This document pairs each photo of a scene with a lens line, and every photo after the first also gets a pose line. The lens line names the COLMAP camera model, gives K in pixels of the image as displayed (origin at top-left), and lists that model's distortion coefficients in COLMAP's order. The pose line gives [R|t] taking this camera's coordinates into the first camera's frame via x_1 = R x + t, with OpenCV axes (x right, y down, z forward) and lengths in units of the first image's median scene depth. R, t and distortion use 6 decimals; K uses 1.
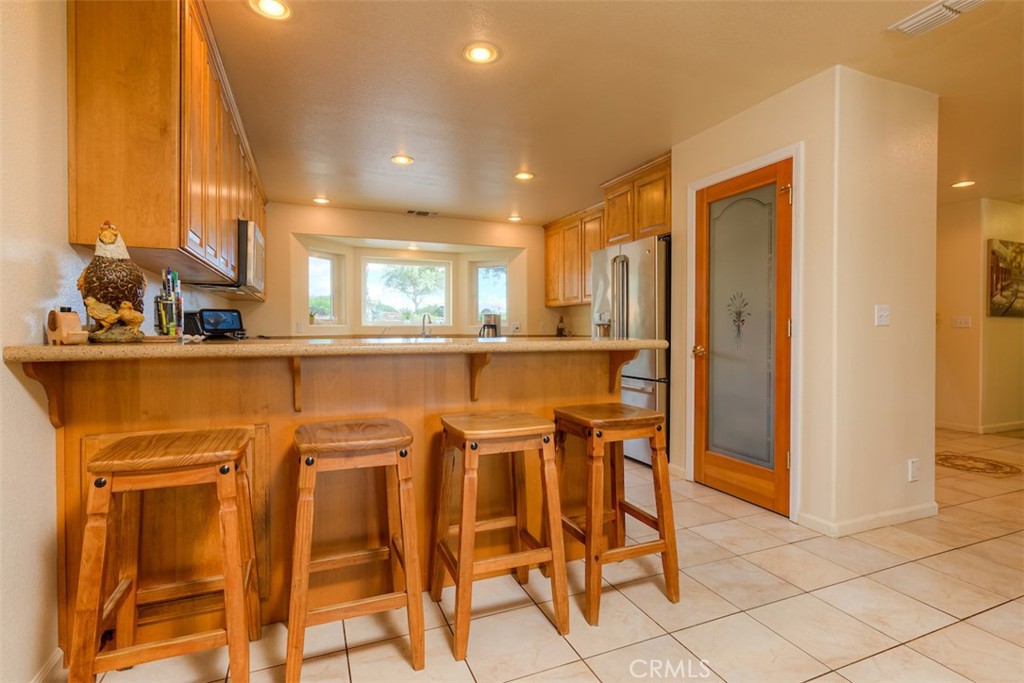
lens RADIAL K [[504.1, 0, 513.6], [0, 504.1, 336.6], [0, 0, 1]] dist [-0.003717, -0.000097]
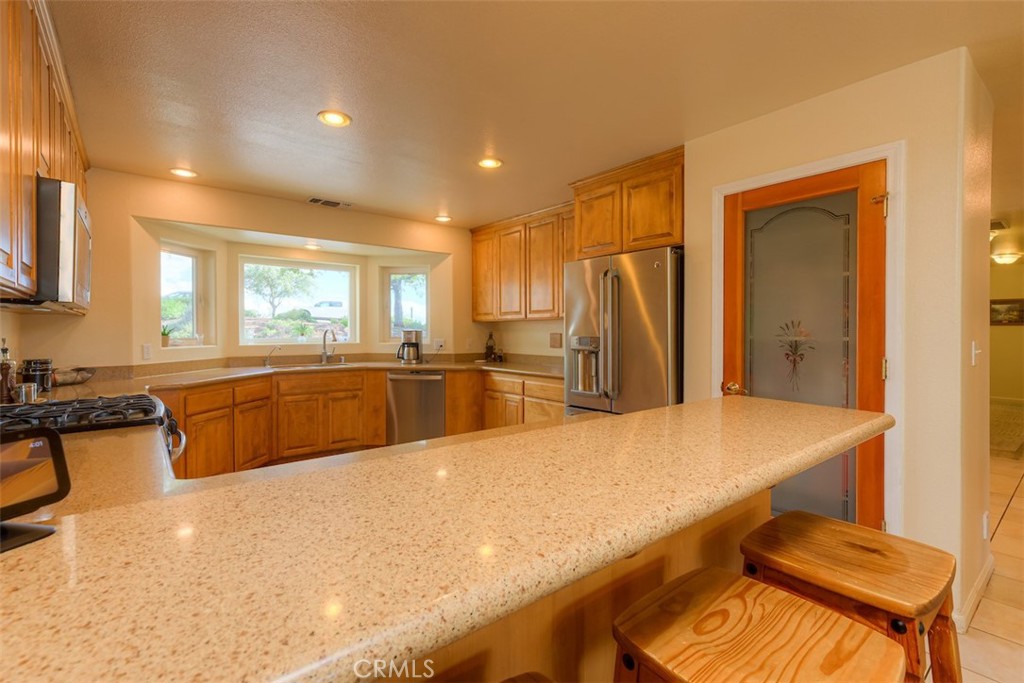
lens RADIAL K [[468.6, 0, 511.4], [0, 468.6, 338.4], [0, 0, 1]] dist [0.002605, -0.000648]
pose [[0.957584, -0.005831, 0.288096, -0.118404], [0.005217, 0.999982, 0.002897, -0.034219], [-0.288107, -0.001271, 0.957597, 0.213466]]
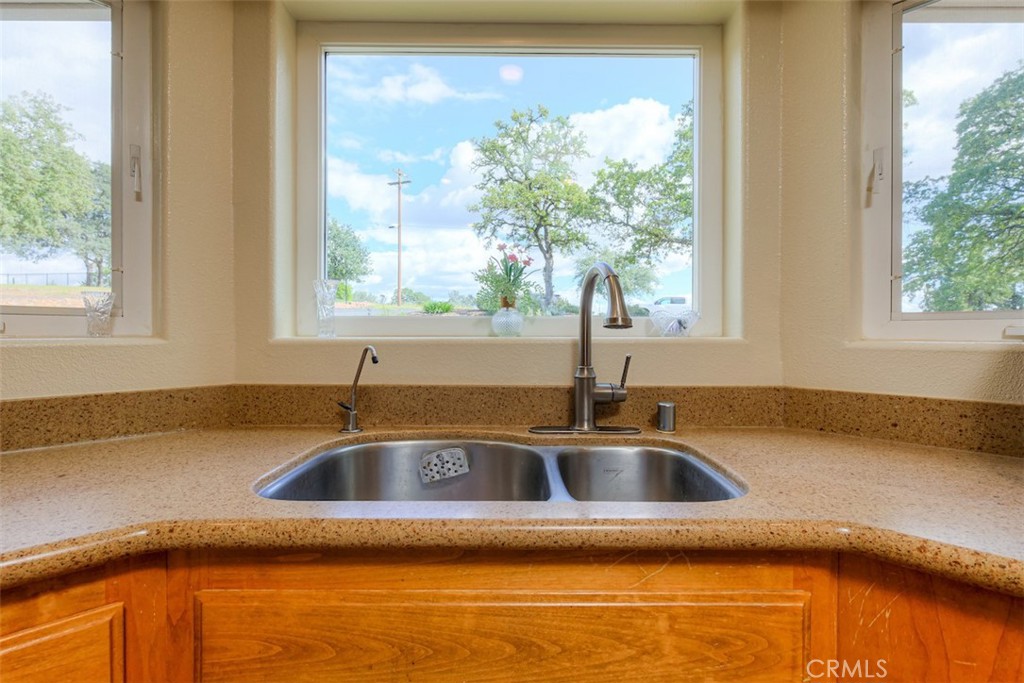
lens RADIAL K [[504.1, 0, 511.5], [0, 504.1, 338.5], [0, 0, 1]] dist [-0.003717, -0.000097]
pose [[0.926557, 0.007416, -0.376082, -0.146323], [-0.007947, 0.999968, 0.000140, -0.025305], [0.376071, 0.002860, 0.926586, 0.870247]]
